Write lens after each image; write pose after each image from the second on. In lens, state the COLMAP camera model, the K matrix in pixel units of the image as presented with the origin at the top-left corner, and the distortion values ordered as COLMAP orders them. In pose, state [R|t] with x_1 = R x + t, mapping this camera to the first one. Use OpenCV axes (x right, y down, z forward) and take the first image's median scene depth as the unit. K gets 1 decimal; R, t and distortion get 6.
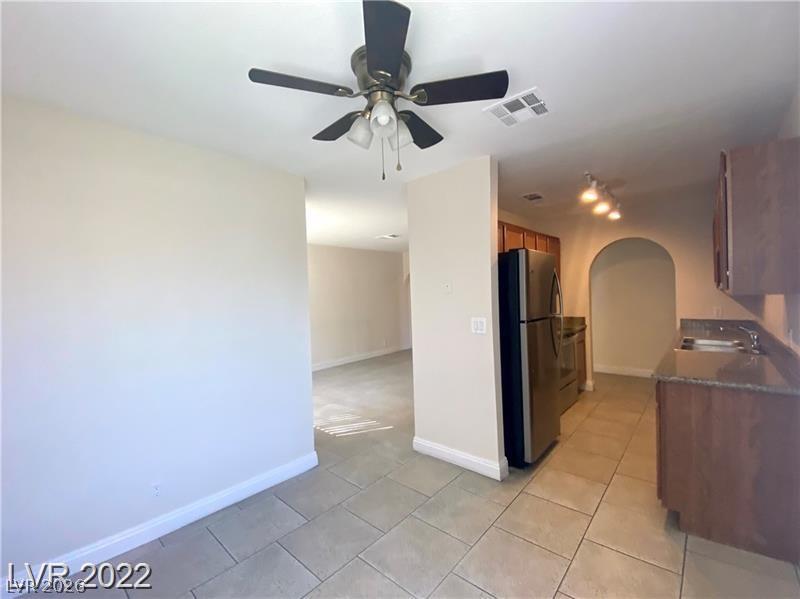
lens RADIAL K [[350.2, 0, 400.0], [0, 350.2, 299.5], [0, 0, 1]] dist [0.001311, -0.013040]
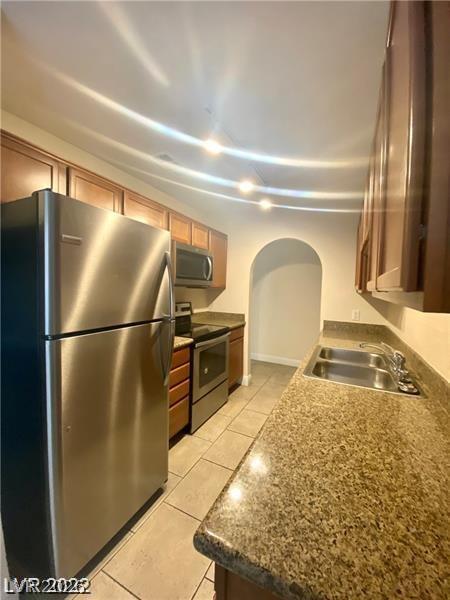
lens RADIAL K [[244.5, 0, 225.0], [0, 244.5, 300.0], [0, 0, 1]] dist [0.000705, -0.014501]
pose [[0.963848, 0.042939, 0.262971, 0.317944], [-0.052559, 0.998177, 0.029657, -0.010436], [-0.261218, -0.042407, 0.964348, 0.368853]]
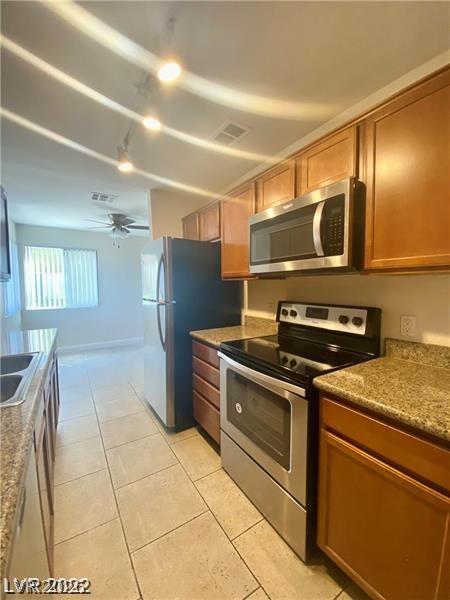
lens RADIAL K [[244.5, 0, 225.0], [0, 244.5, 300.0], [0, 0, 1]] dist [0.000705, -0.014501]
pose [[-0.276824, 0.105305, -0.955133, 0.786561], [0.011791, 0.994275, 0.106203, -0.030852], [0.960848, 0.018138, -0.276481, 1.025364]]
